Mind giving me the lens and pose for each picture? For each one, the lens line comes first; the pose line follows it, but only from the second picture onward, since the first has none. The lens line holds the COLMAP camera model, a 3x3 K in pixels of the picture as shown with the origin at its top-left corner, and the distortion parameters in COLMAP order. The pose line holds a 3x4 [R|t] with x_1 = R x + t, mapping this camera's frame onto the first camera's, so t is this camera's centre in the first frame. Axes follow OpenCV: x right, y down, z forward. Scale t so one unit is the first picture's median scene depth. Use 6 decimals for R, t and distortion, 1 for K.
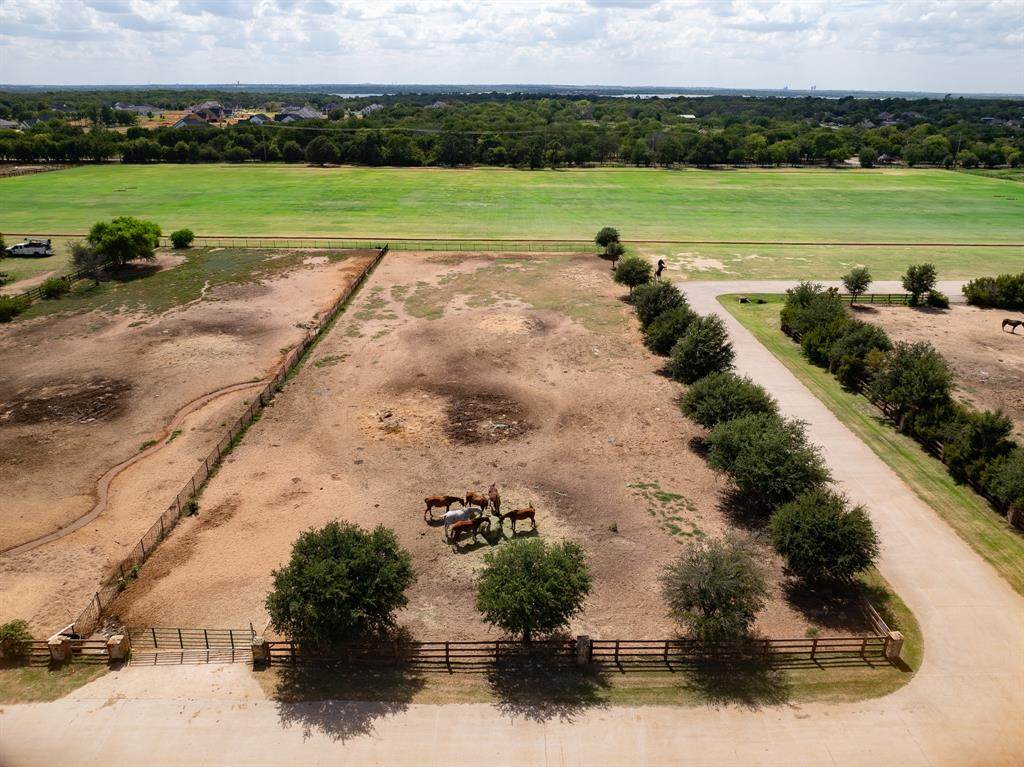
lens RADIAL K [[720.8, 0, 514.8], [0, 720.8, 380.7], [0, 0, 1]] dist [-0.047283, 0.017168]
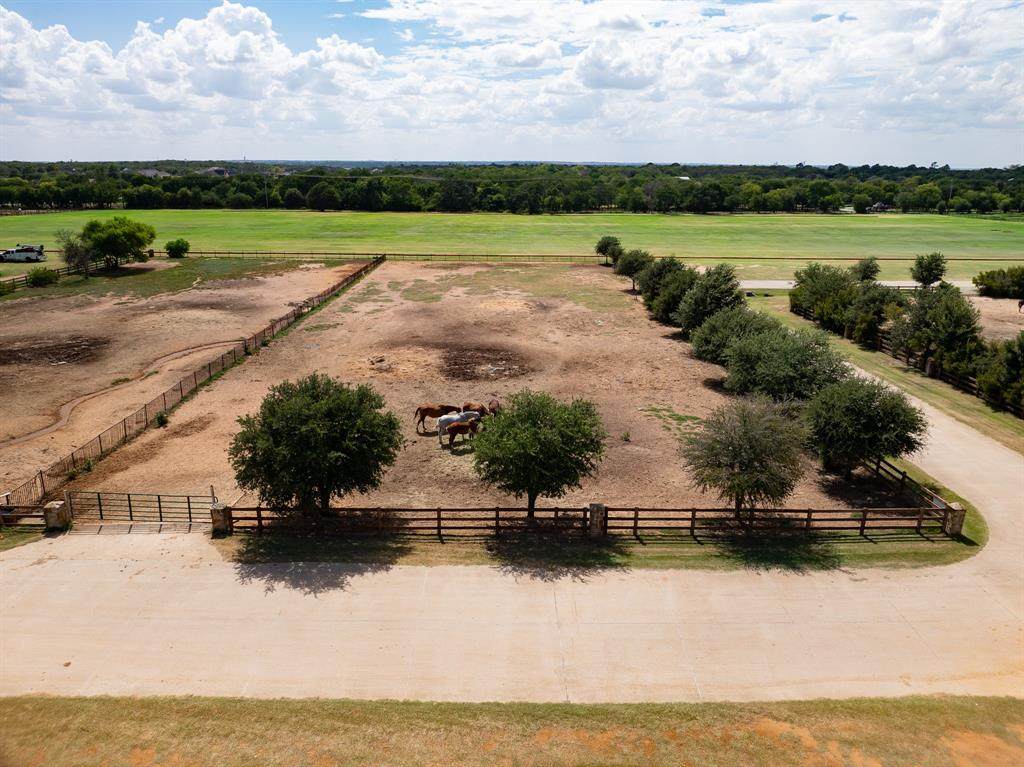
lens RADIAL K [[720.8, 0, 515.0], [0, 720.8, 381.4], [0, 0, 1]] dist [-0.047283, 0.017168]
pose [[0.999997, -0.001043, 0.002125, -0.001901], [0.001241, 0.995458, -0.095198, 0.120100], [-0.002016, 0.095201, 0.995456, 0.050803]]
